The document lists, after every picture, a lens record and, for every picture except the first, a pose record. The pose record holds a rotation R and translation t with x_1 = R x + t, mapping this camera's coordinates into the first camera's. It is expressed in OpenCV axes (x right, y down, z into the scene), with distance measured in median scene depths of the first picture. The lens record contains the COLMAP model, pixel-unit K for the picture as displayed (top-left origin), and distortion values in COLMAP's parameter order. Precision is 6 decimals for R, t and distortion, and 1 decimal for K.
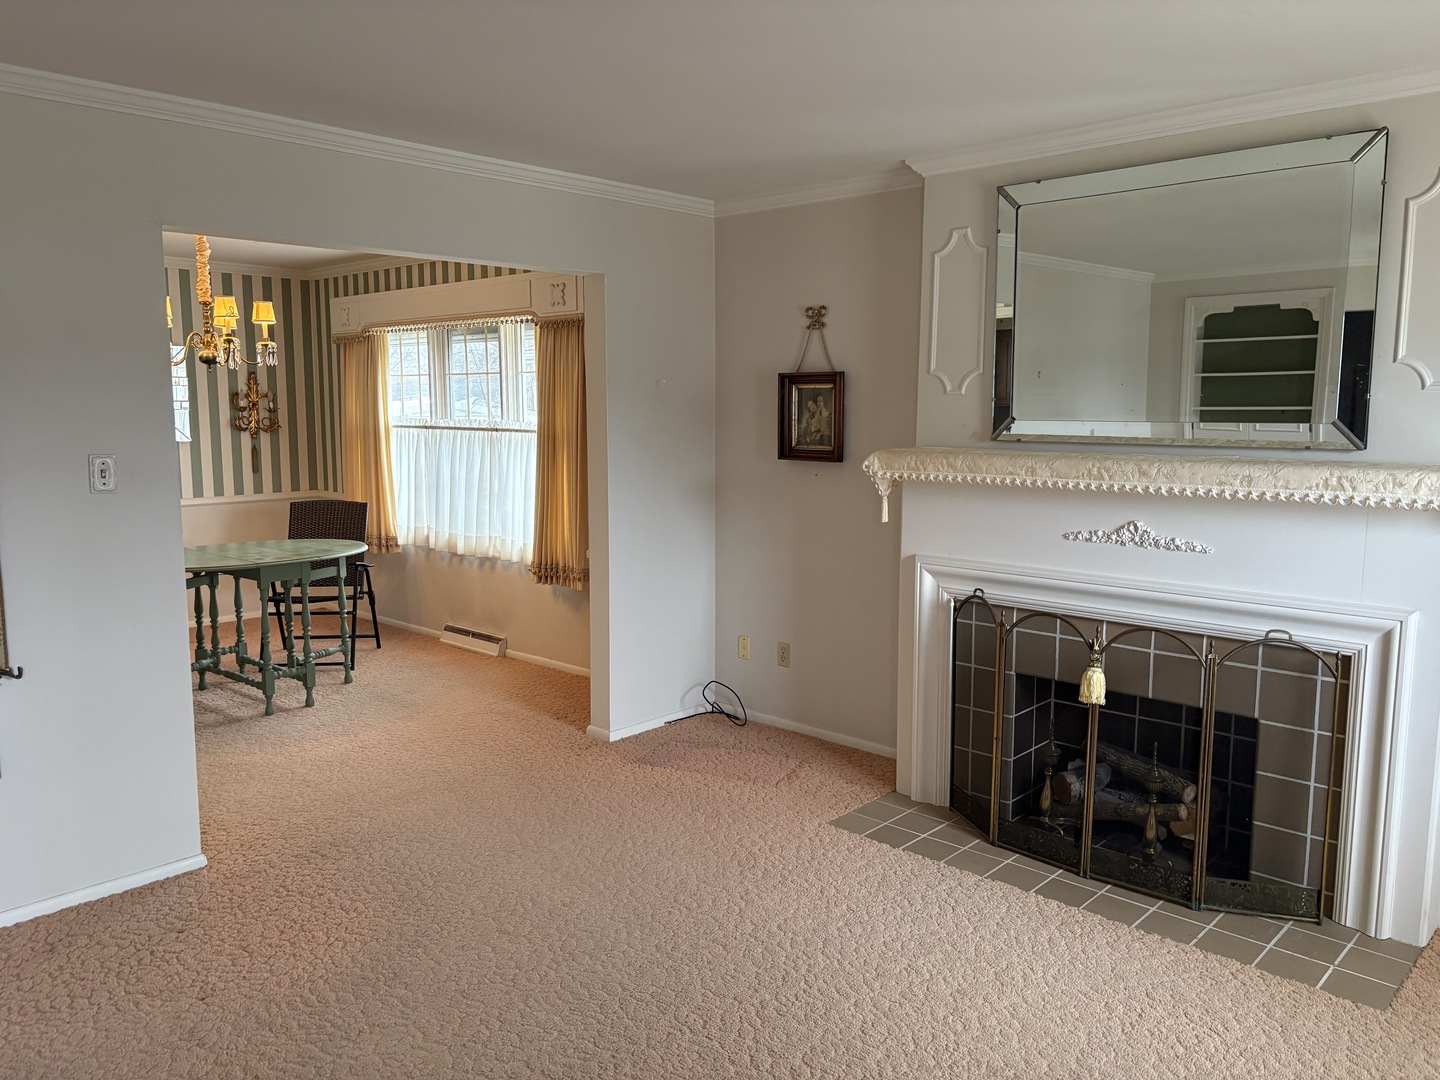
lens RADIAL K [[1069.4, 0, 720.0], [0, 1069.4, 540.0], [0, 0, 1]] dist [0.081804, -0.101111]
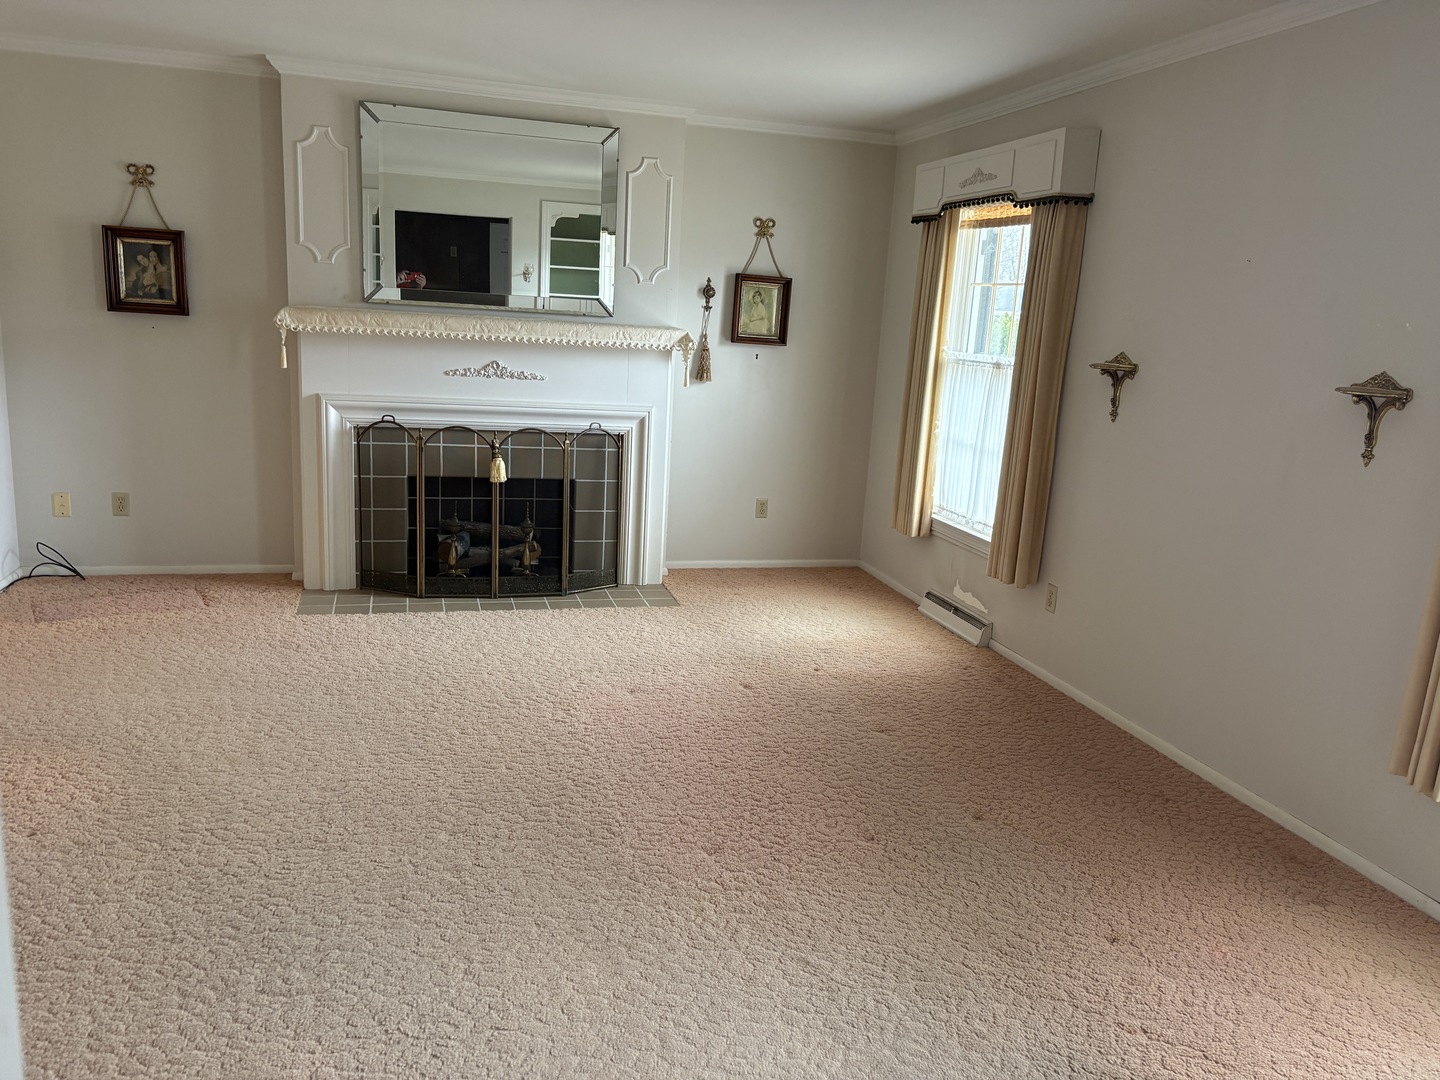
lens RADIAL K [[1086.7, 0, 720.0], [0, 1086.7, 540.0], [0, 0, 1]] dist [0.001581, -0.001355]
pose [[0.524198, -0.147656, 0.838698, -0.485023], [0.047290, 0.988381, 0.144451, 0.016008], [-0.850282, -0.036059, 0.525091, -0.043749]]
